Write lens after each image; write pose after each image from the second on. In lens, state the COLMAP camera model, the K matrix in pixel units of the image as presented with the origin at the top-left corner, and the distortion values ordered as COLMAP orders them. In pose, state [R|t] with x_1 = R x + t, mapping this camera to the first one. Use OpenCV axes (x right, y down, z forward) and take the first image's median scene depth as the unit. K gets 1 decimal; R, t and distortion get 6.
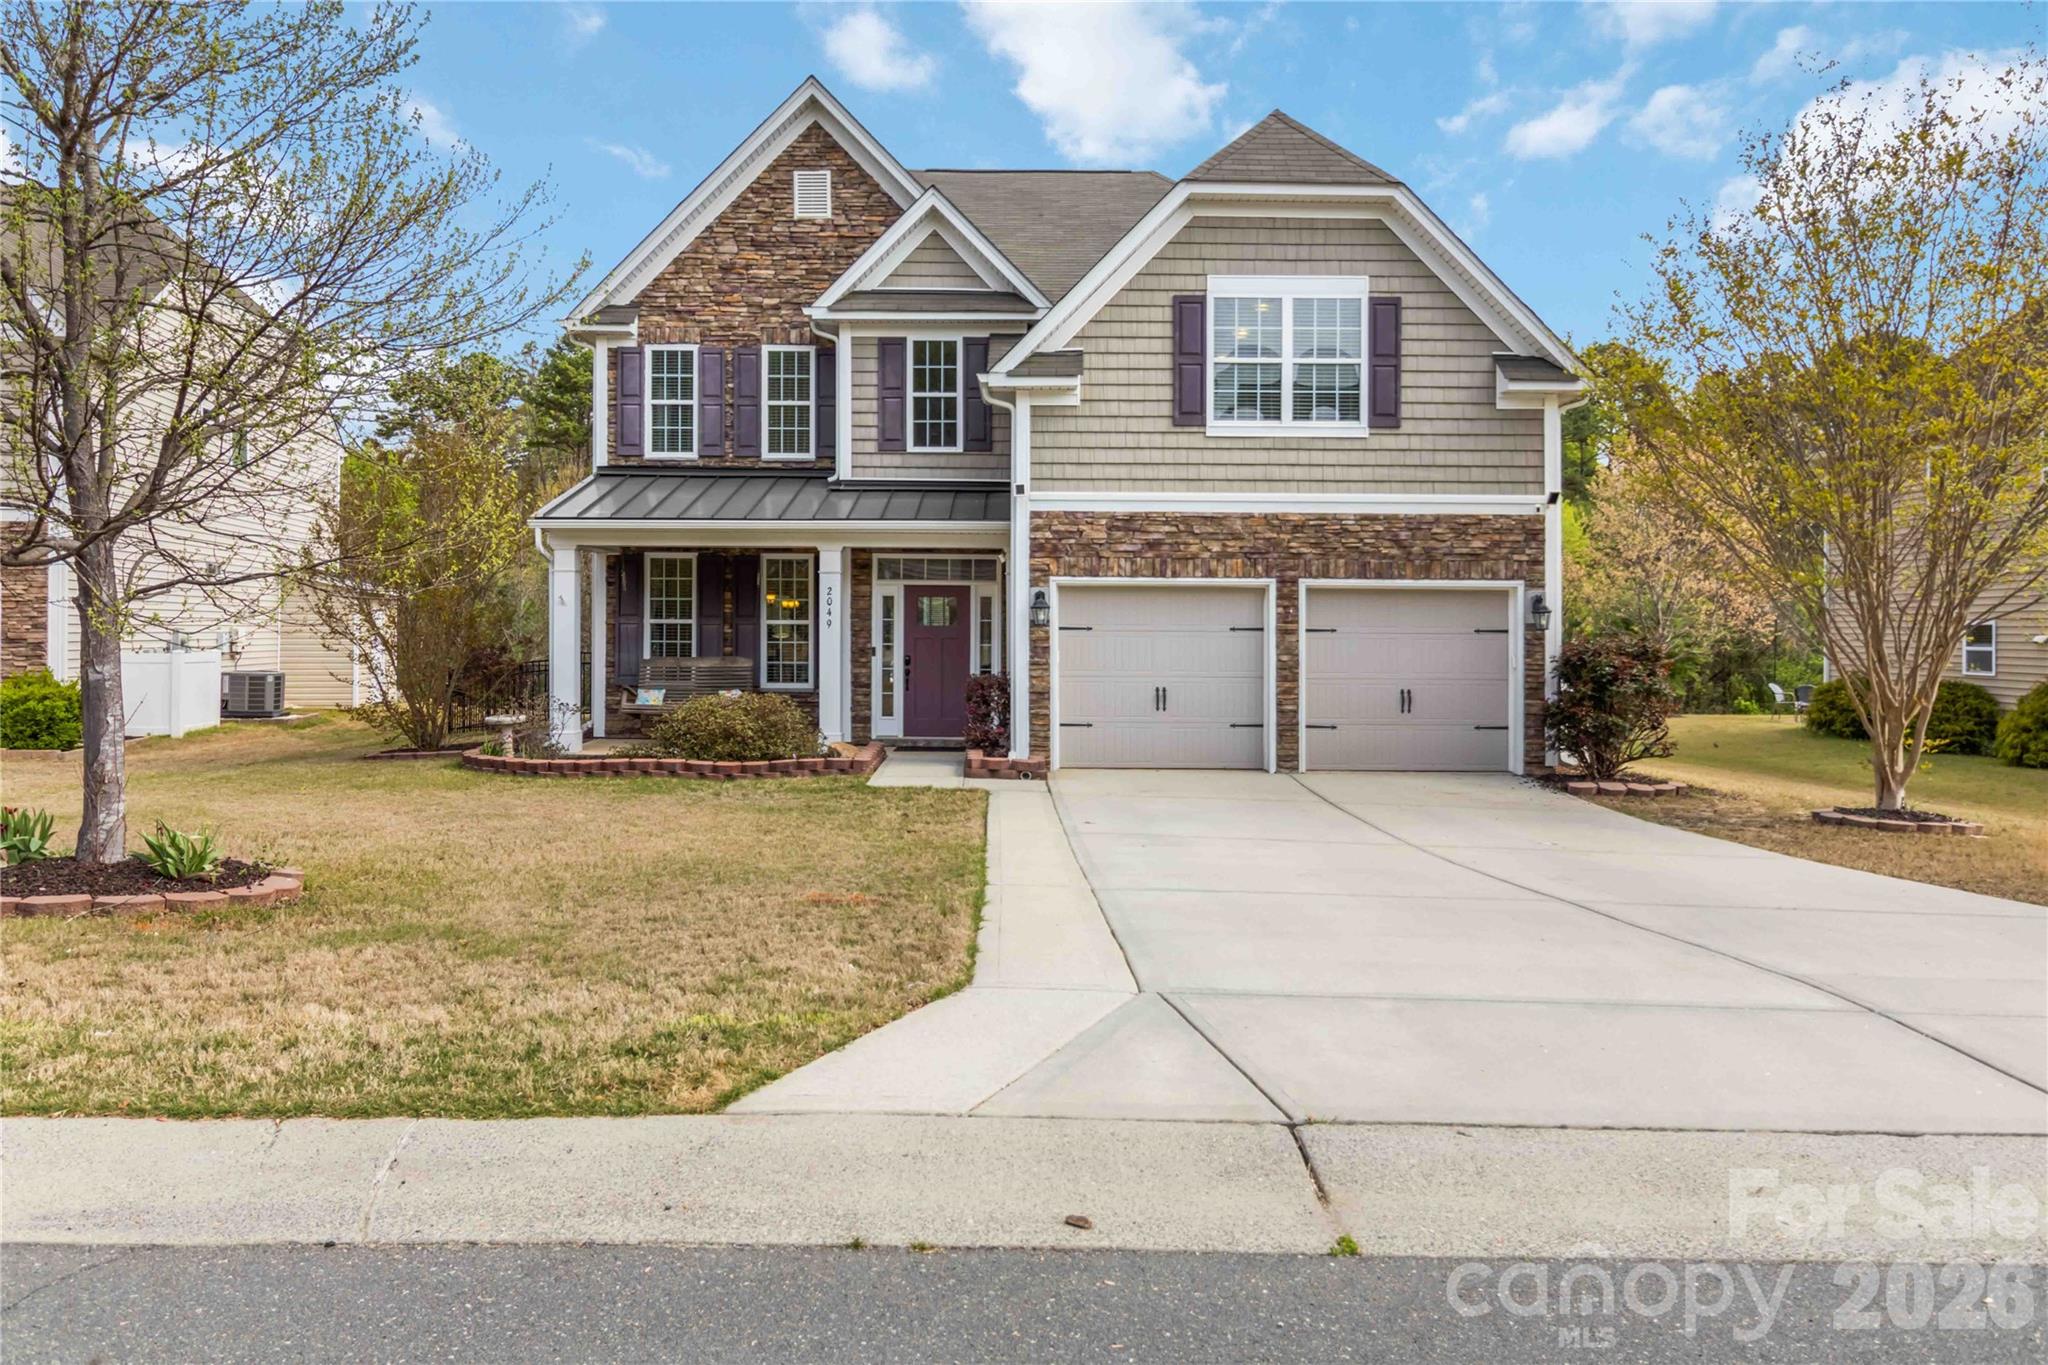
lens RADIAL K [[1404.0, 0, 1018.3], [0, 1404.0, 644.9], [0, 0, 1]] dist [0.004611, 0.000025]
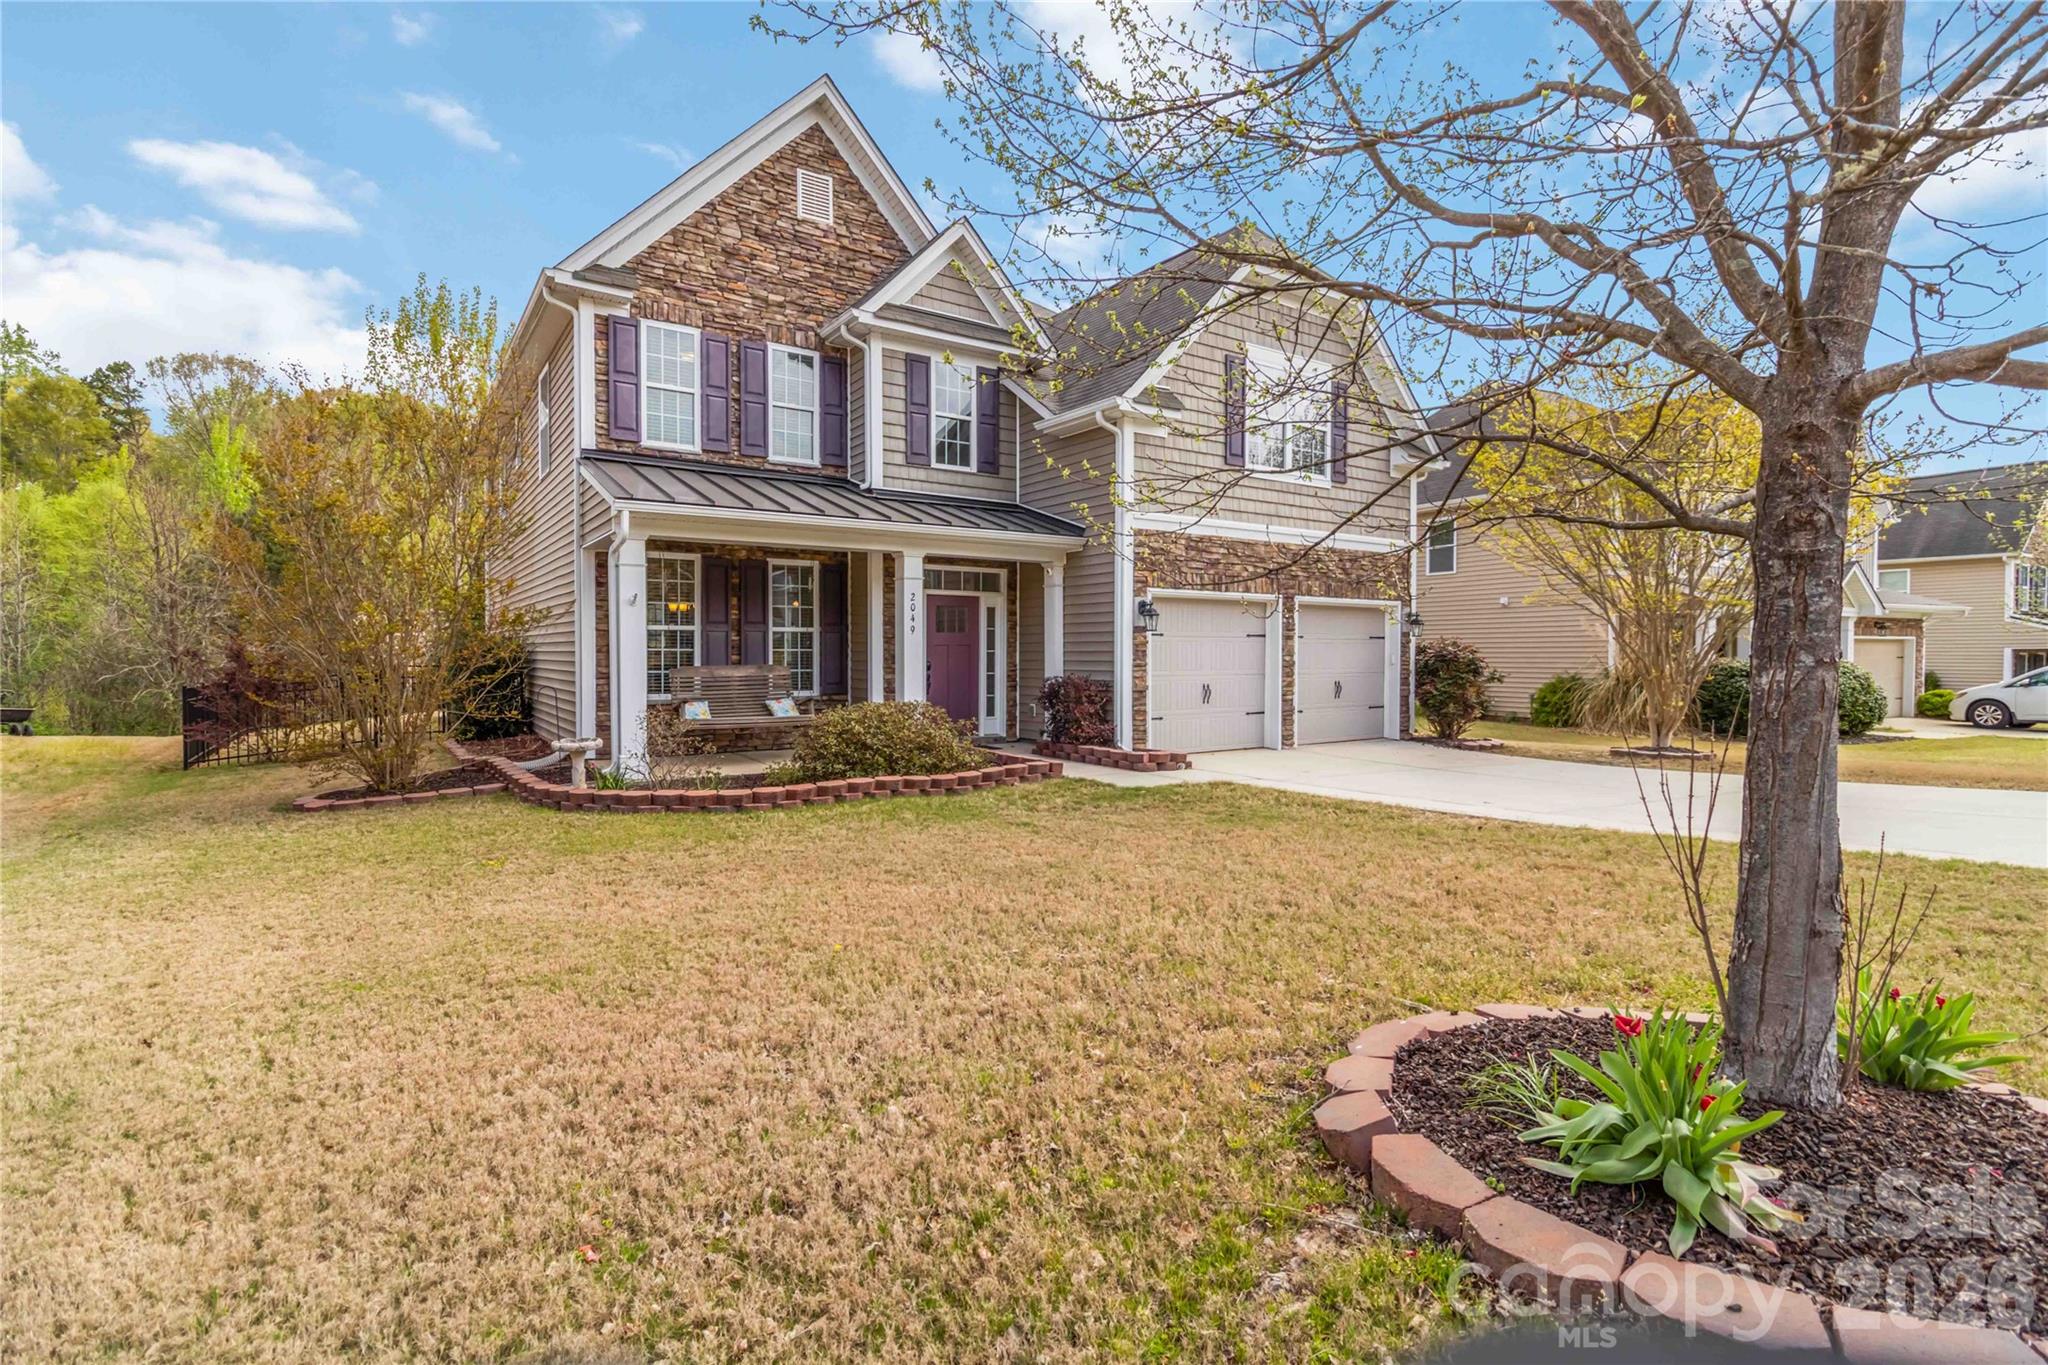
lens RADIAL K [[944.9, 0, 1024.0], [0, 944.9, 682.5], [0, 0, 1]] dist [0.001185, 0.000214]
pose [[0.826651, -0.024186, 0.562194, -0.483764], [0.009063, 0.999519, 0.029673, 0.003732], [-0.562641, -0.019434, 0.826473, 0.425790]]
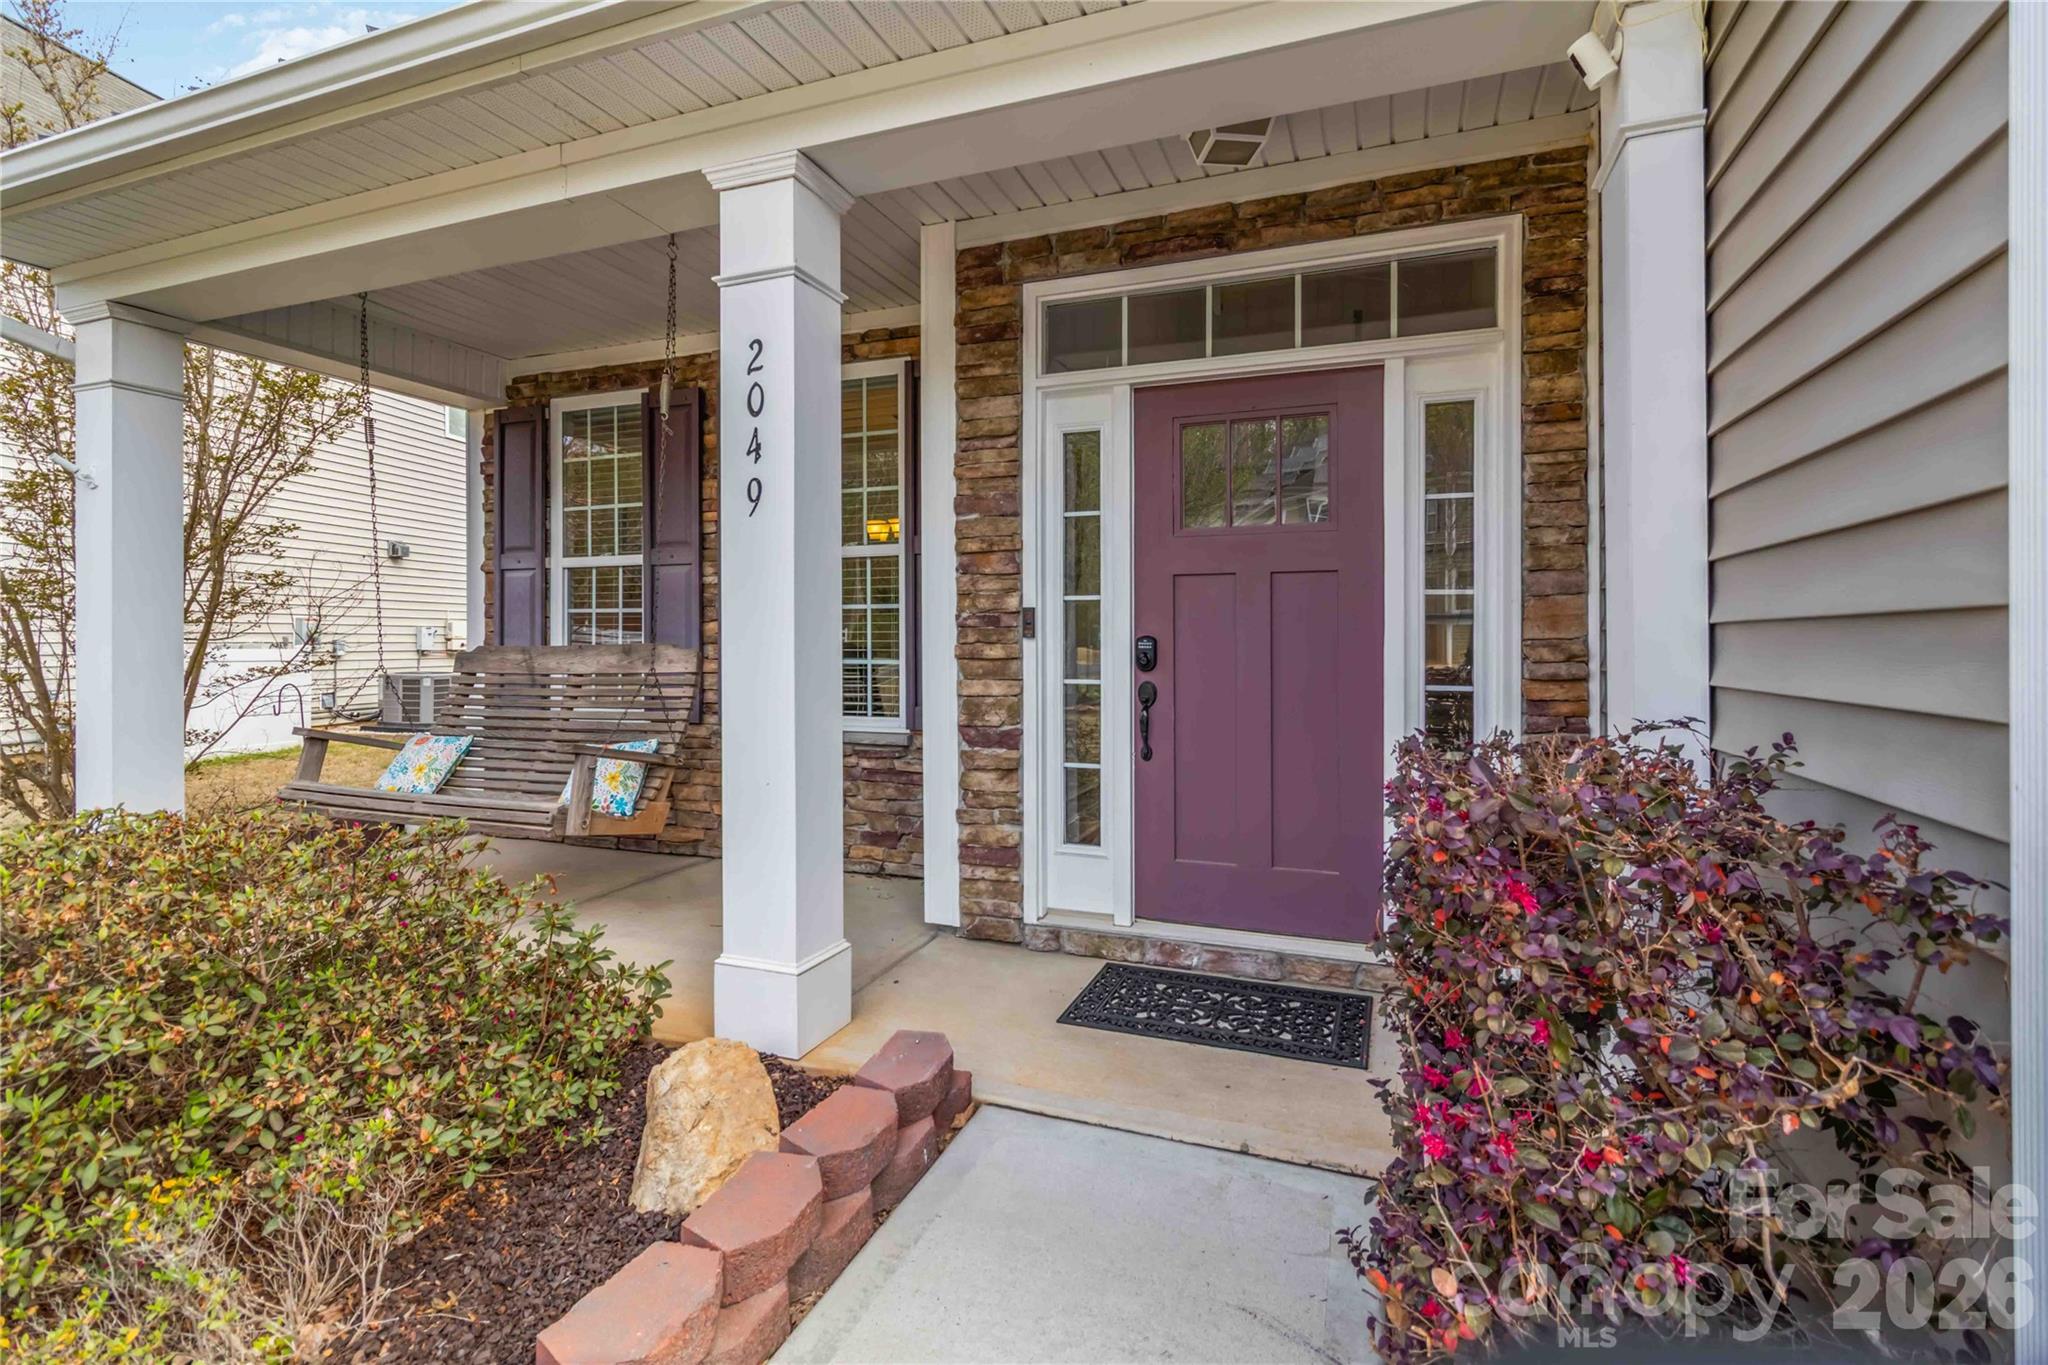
lens RADIAL K [[954.0, 0, 1024.3], [0, 954.0, 646.9], [0, 0, 1]] dist [0.002753, 0.000256]
pose [[0.933396, -0.004831, -0.358816, -0.037969], [0.002889, 0.999978, -0.005950, 0.012393], [0.358837, 0.004517, 0.933389, 0.932841]]
